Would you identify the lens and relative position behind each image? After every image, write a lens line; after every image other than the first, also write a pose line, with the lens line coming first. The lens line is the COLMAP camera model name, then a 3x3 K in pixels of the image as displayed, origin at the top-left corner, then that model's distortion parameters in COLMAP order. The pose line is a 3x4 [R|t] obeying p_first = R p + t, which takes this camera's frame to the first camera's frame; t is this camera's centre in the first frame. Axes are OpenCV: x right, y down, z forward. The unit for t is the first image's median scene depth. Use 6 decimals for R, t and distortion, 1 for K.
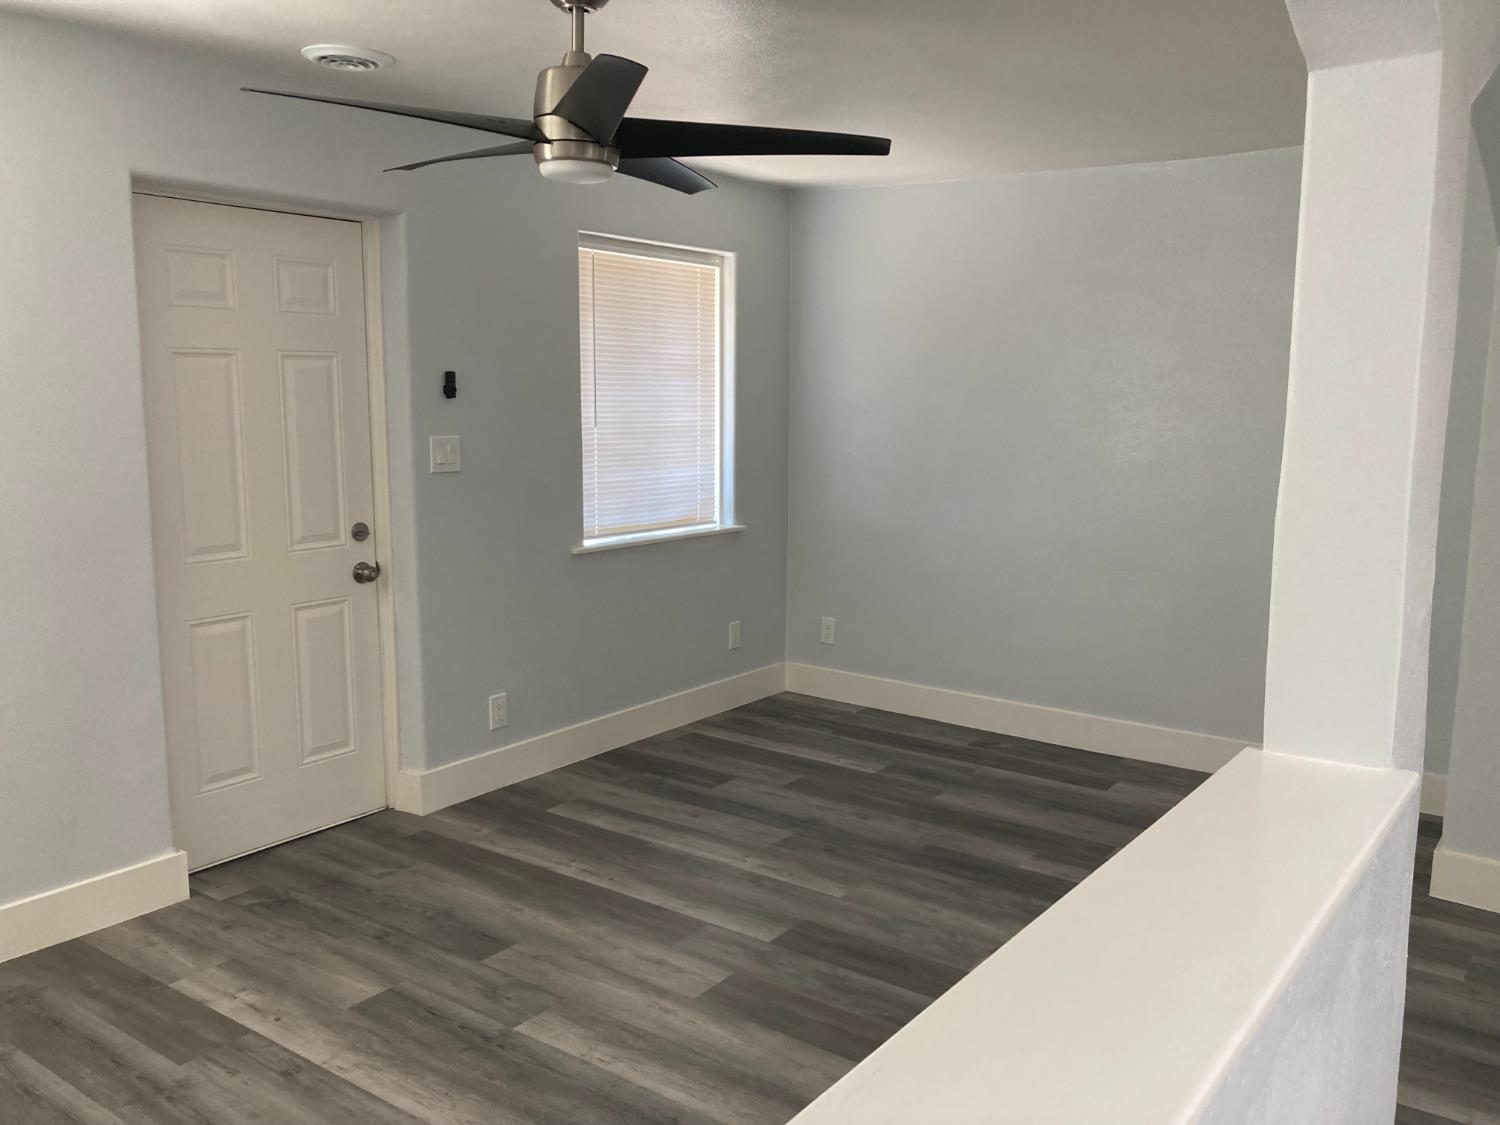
lens RADIAL K [[1225.5, 0, 750.0], [0, 1225.5, 562.5], [0, 0, 1]] dist [0.004454, 0.006628]
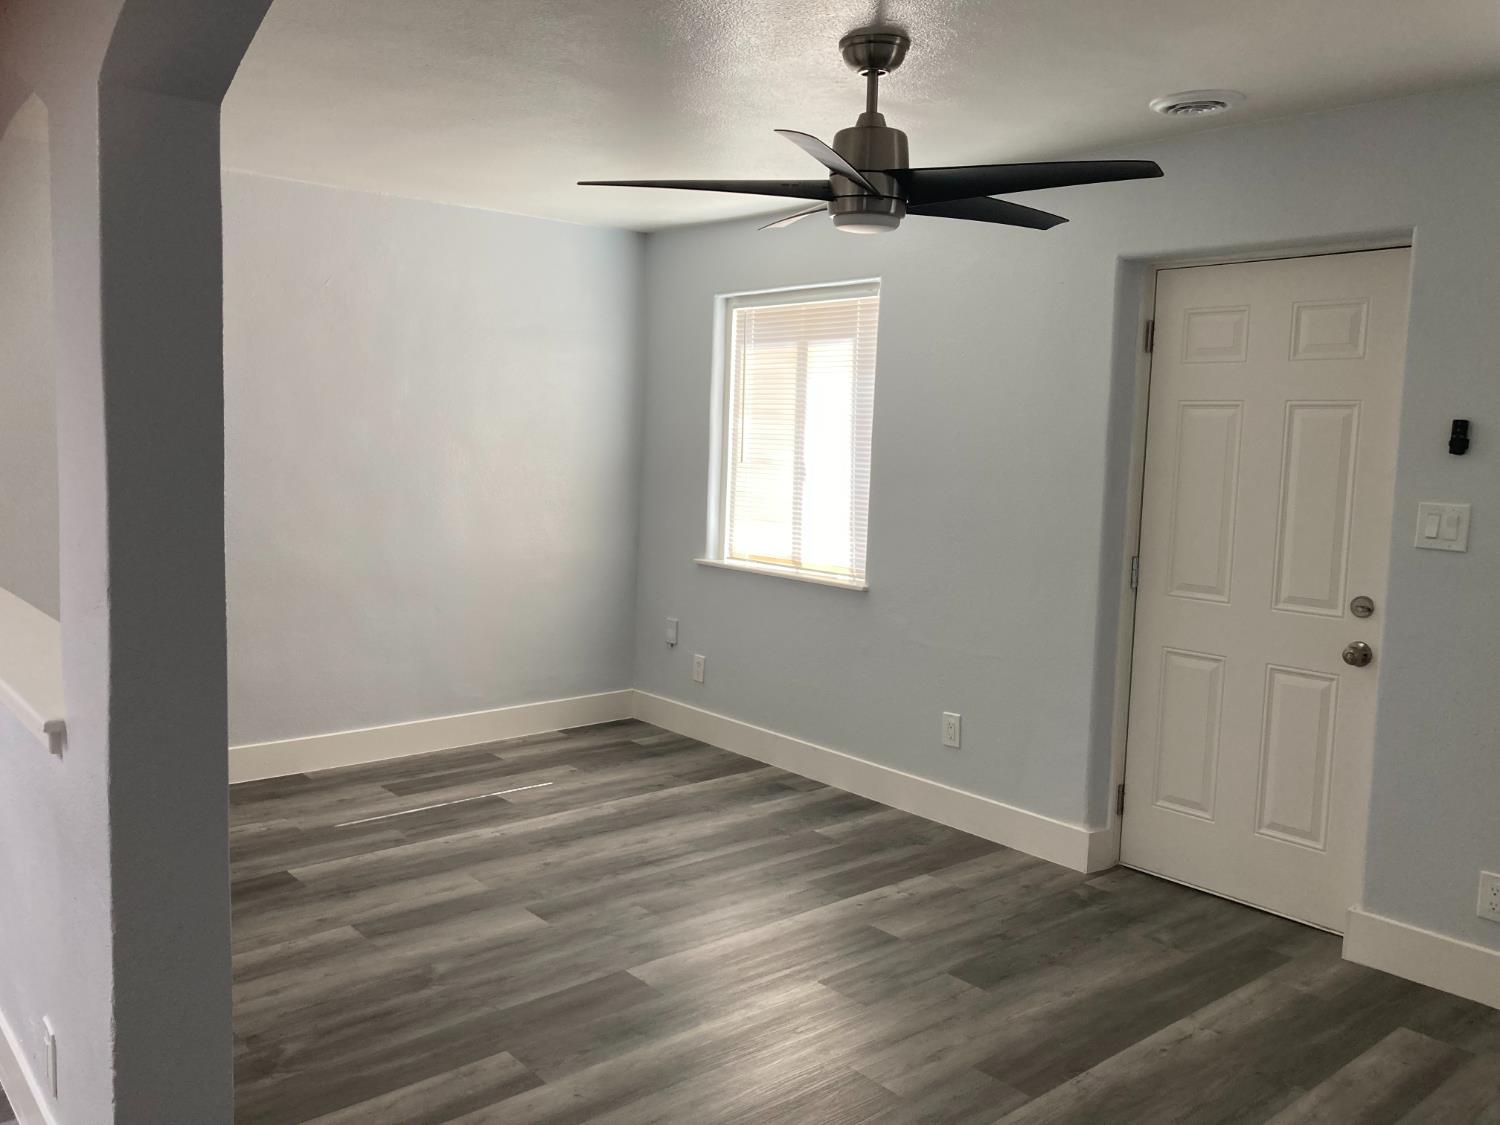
lens RADIAL K [[1225.5, 0, 750.0], [0, 1225.5, 562.5], [0, 0, 1]] dist [0.004454, 0.006628]
pose [[-0.227790, 0.092012, -0.969353, 0.671067], [-0.165552, 0.977371, 0.131676, -0.106665], [0.959533, 0.190473, -0.207402, 0.830146]]
